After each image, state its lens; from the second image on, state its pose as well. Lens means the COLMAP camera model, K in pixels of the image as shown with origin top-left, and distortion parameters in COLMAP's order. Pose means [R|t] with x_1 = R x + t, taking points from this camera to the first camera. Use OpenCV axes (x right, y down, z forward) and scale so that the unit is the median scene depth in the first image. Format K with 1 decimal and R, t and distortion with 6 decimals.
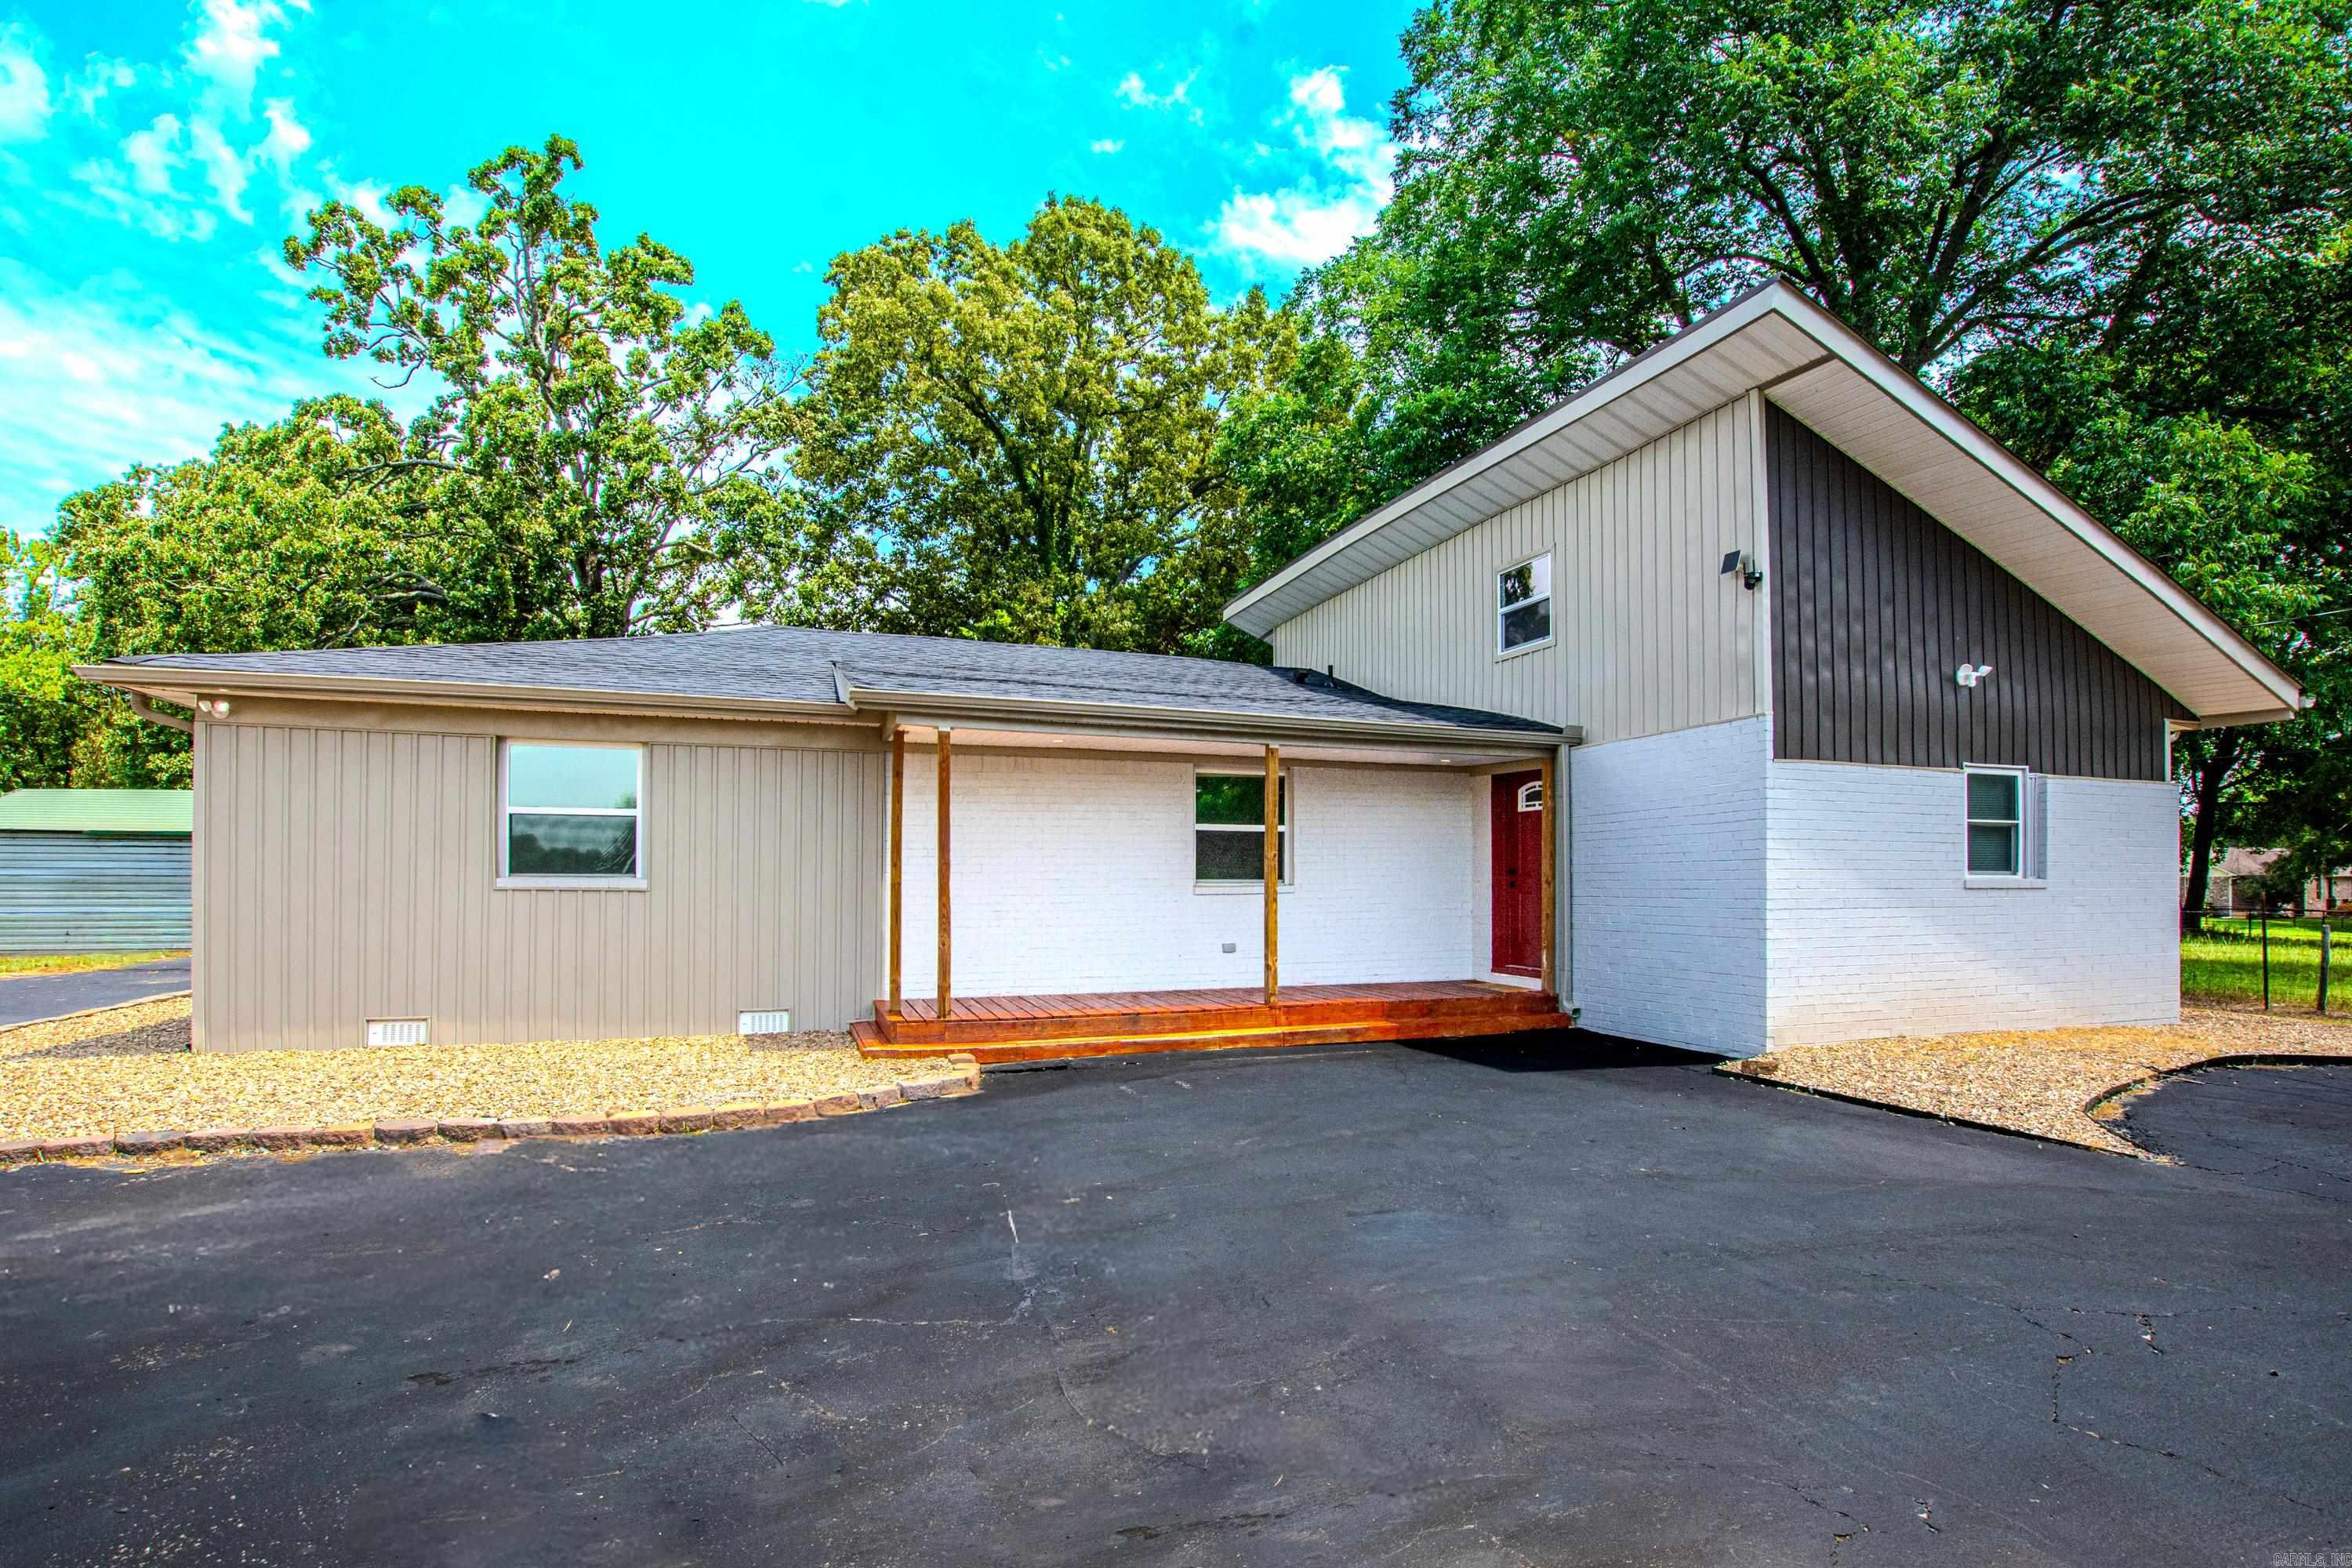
lens RADIAL K [[1143.3, 0, 1172.9], [0, 1143.3, 840.4], [0, 0, 1]] dist [-0.038013, -0.000646]
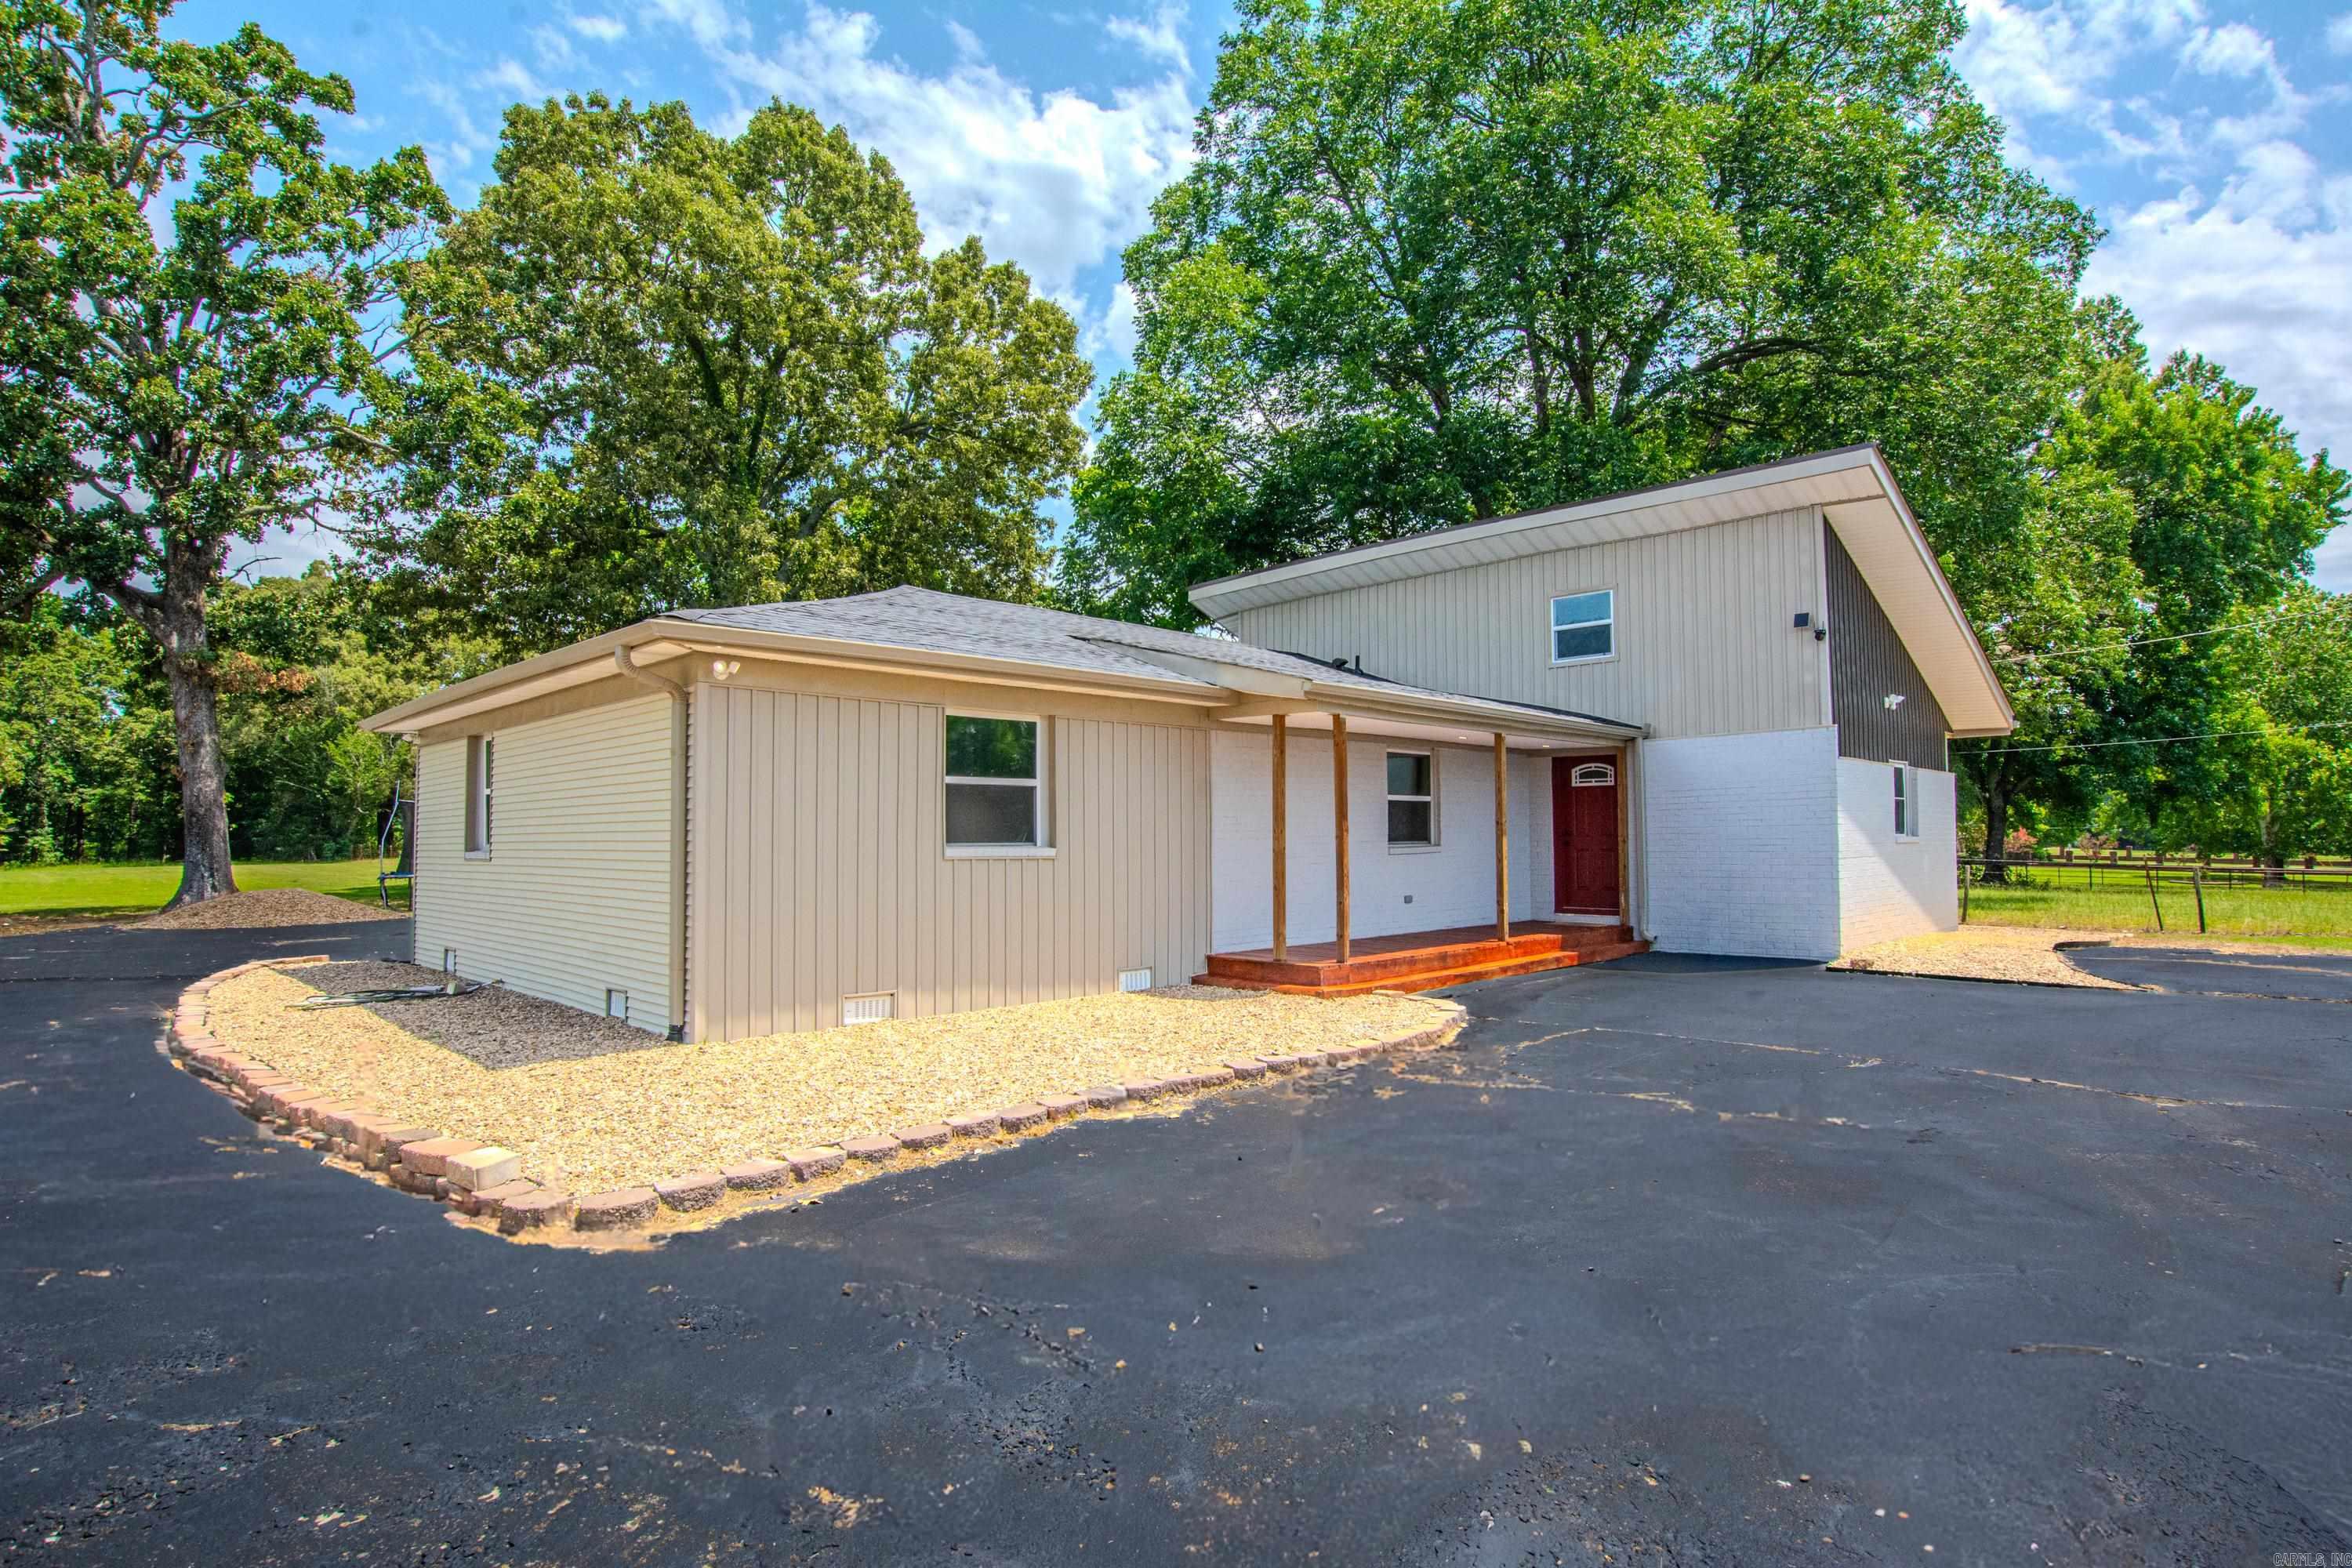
lens RADIAL K [[1218.0, 0, 1179.4], [0, 1218.0, 770.5], [0, 0, 1]] dist [-0.025135, 0.003252]
pose [[0.903415, 0.014587, 0.428519, -0.717601], [-0.003745, 0.999651, -0.026135, -0.006626], [-0.428750, 0.022006, 0.903155, -0.049809]]
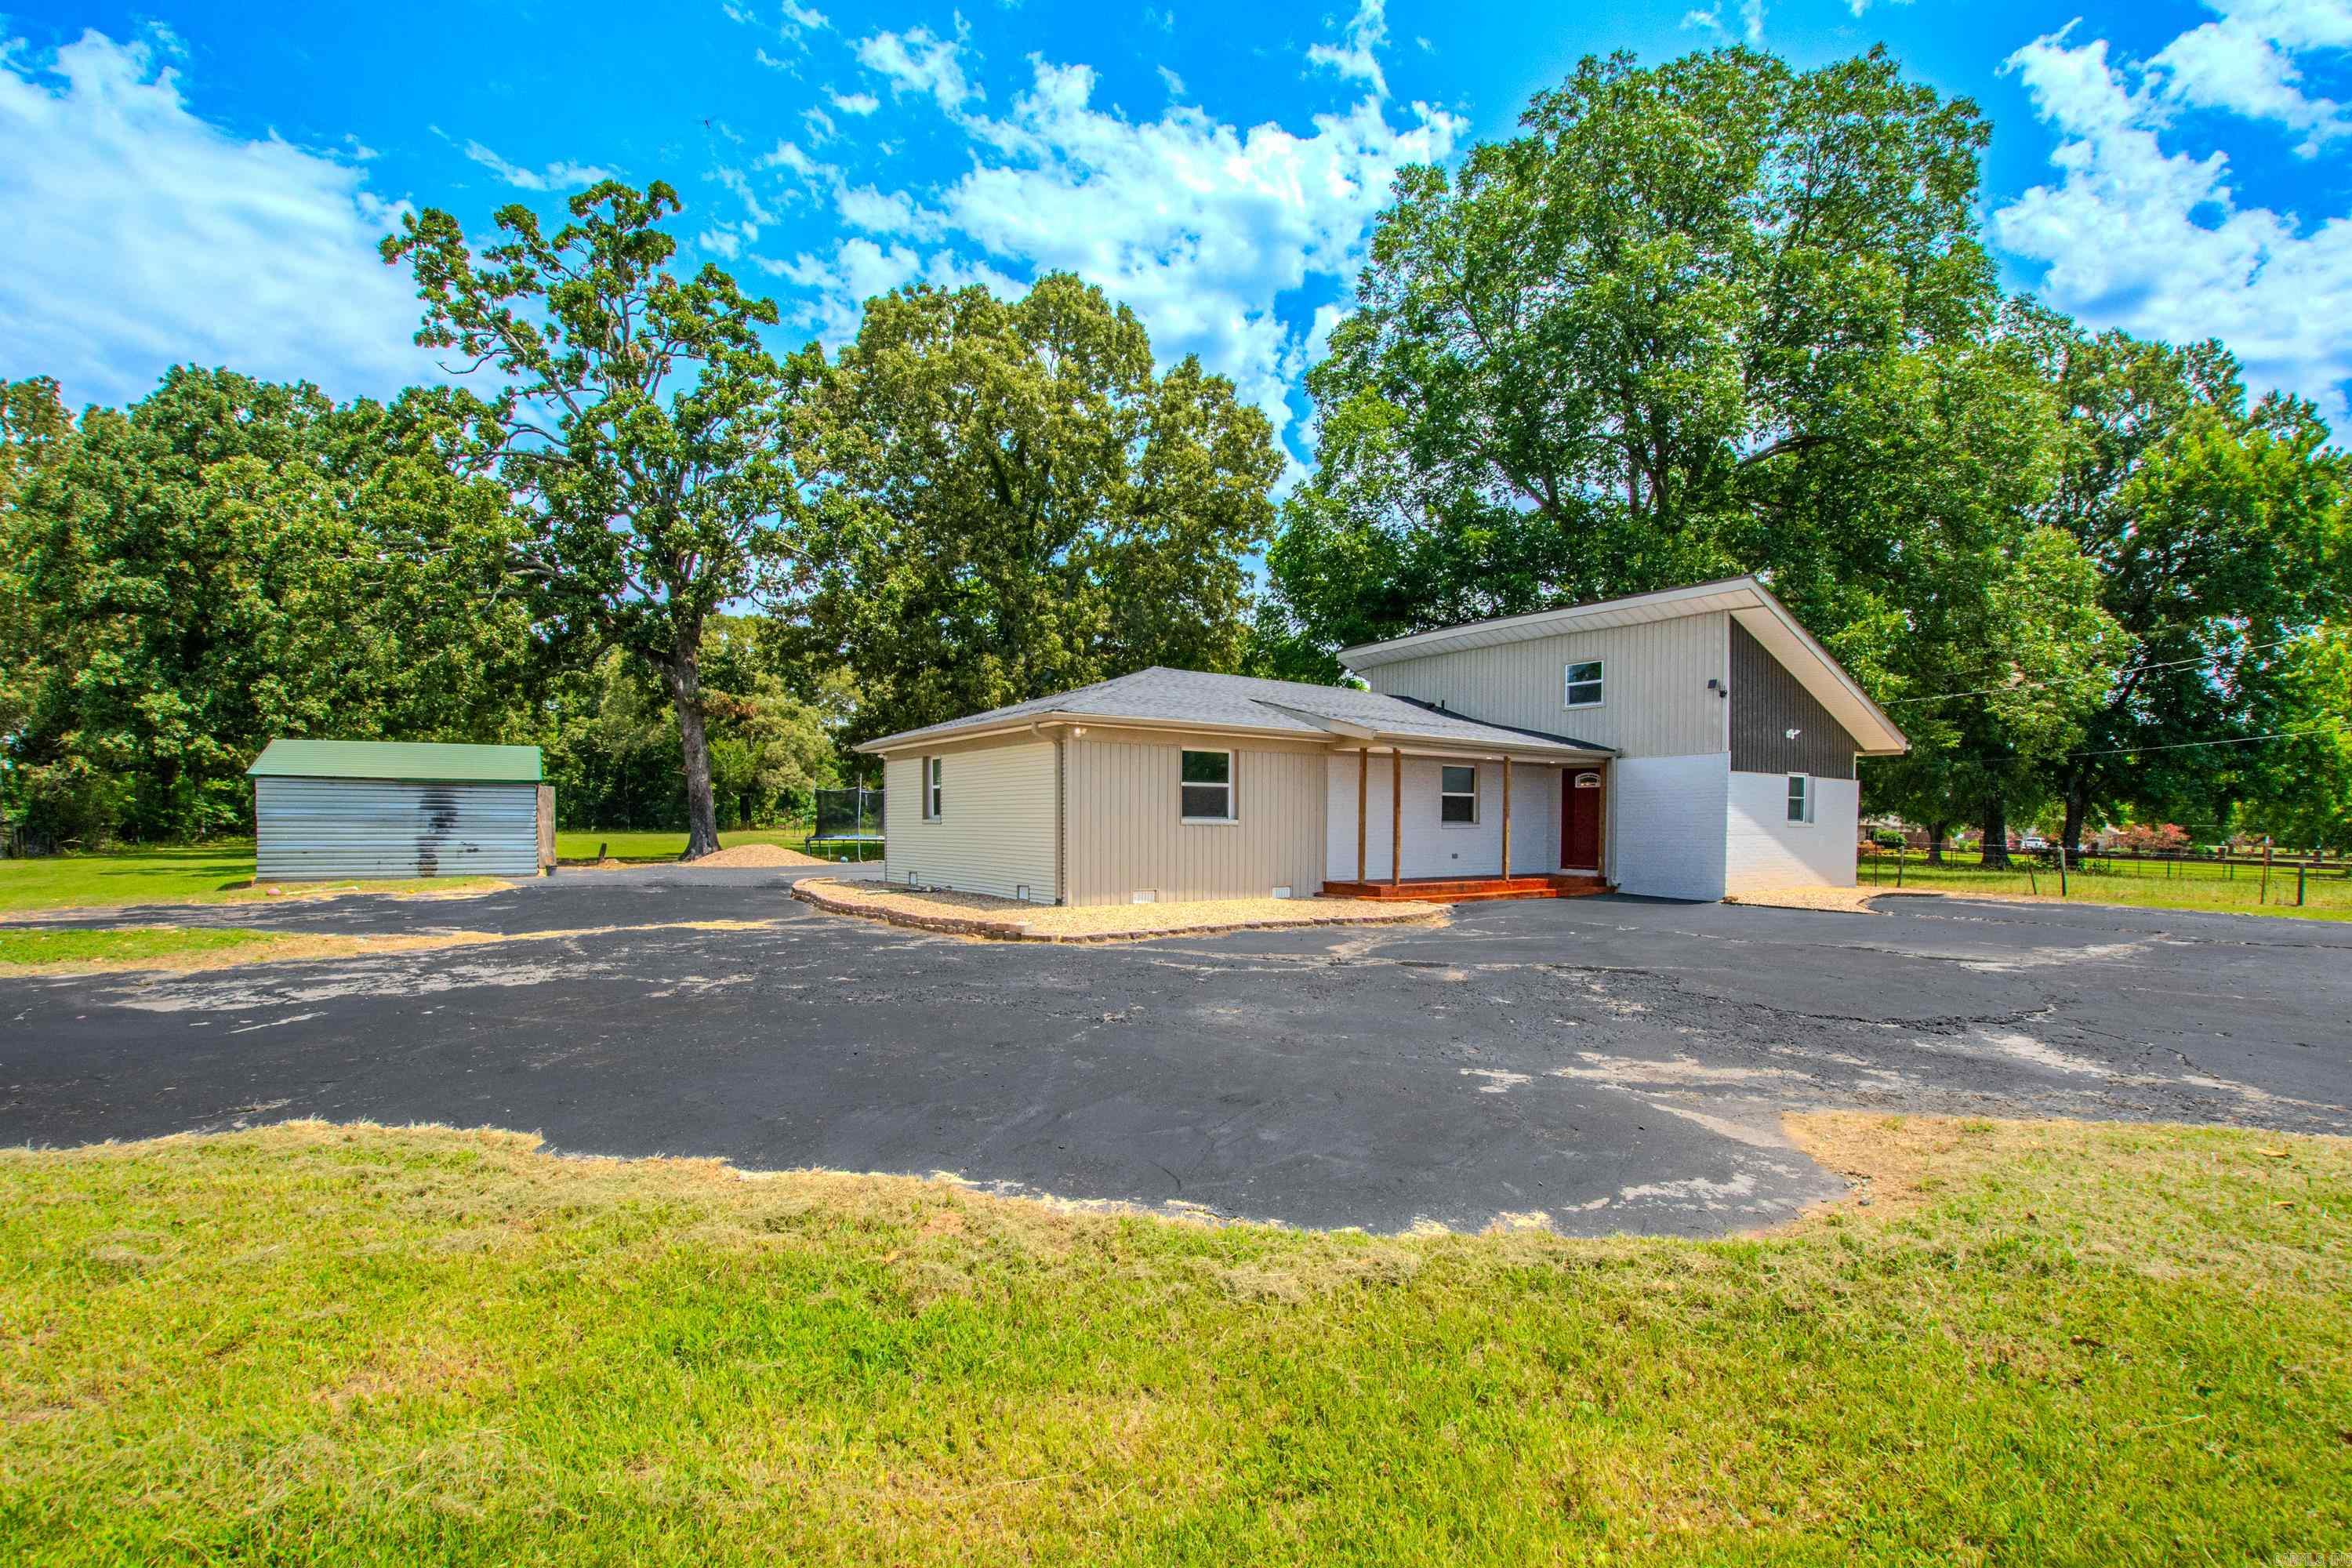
lens RADIAL K [[1072.3, 0, 1187.1], [0, 1072.3, 830.2], [0, 0, 1]] dist [-0.030350, 0.002281]
pose [[0.962810, 0.001251, 0.270175, -0.894292], [-0.011814, 0.999228, 0.037474, -0.013804], [-0.269919, -0.039273, 0.962082, -0.642344]]
